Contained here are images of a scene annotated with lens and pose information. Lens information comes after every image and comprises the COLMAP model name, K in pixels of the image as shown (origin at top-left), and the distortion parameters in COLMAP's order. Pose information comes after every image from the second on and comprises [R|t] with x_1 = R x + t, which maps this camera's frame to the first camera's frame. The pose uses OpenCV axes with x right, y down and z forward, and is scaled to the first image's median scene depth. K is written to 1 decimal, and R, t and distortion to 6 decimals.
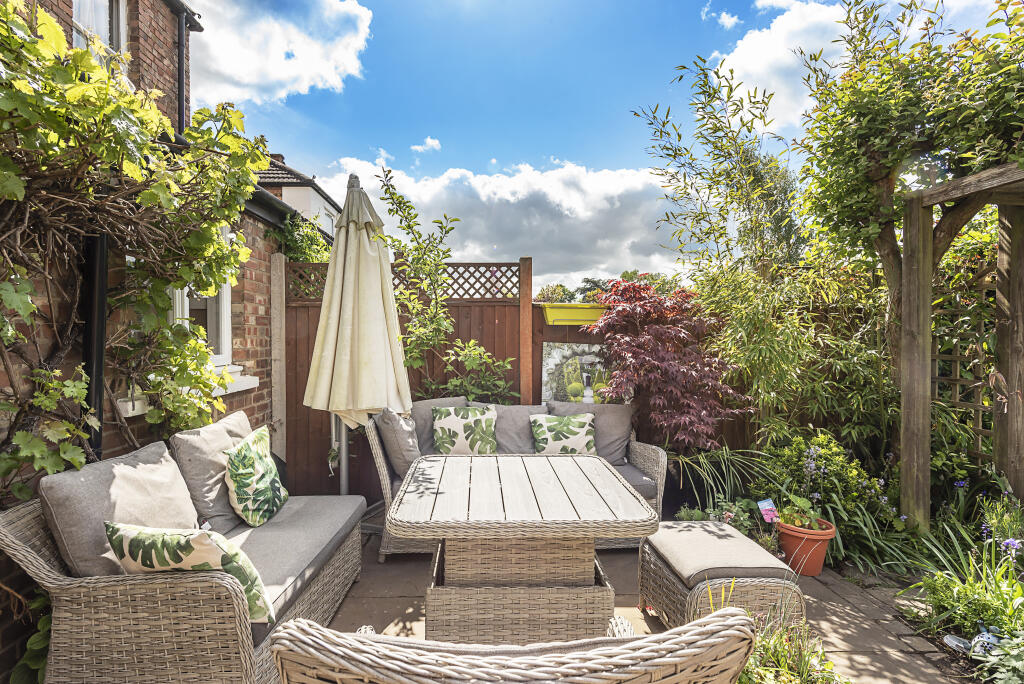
lens RADIAL K [[552.5, 0, 512.0], [0, 552.5, 342.0], [0, 0, 1]] dist [0.034299, -0.021018]
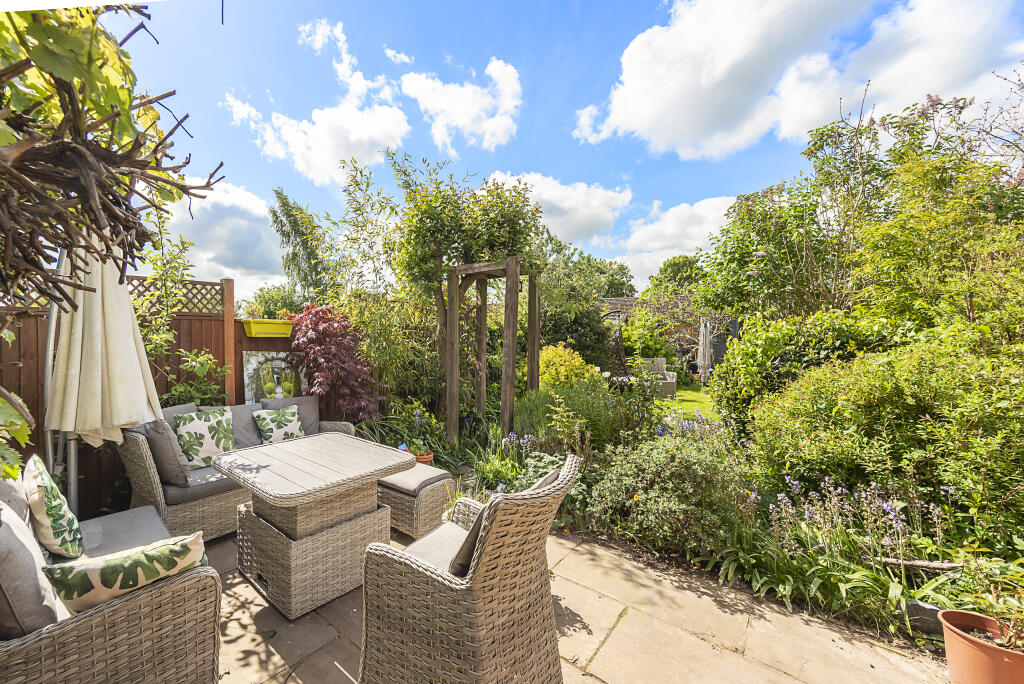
lens RADIAL K [[404.0, 0, 512.0], [0, 404.0, 342.0], [0, 0, 1]] dist [0.002082, 0.000119]
pose [[0.629012, -0.001394, 0.777394, -0.297926], [0.005405, 0.999982, -0.002580, -0.016347], [-0.777377, 0.005825, 0.629008, -0.006497]]
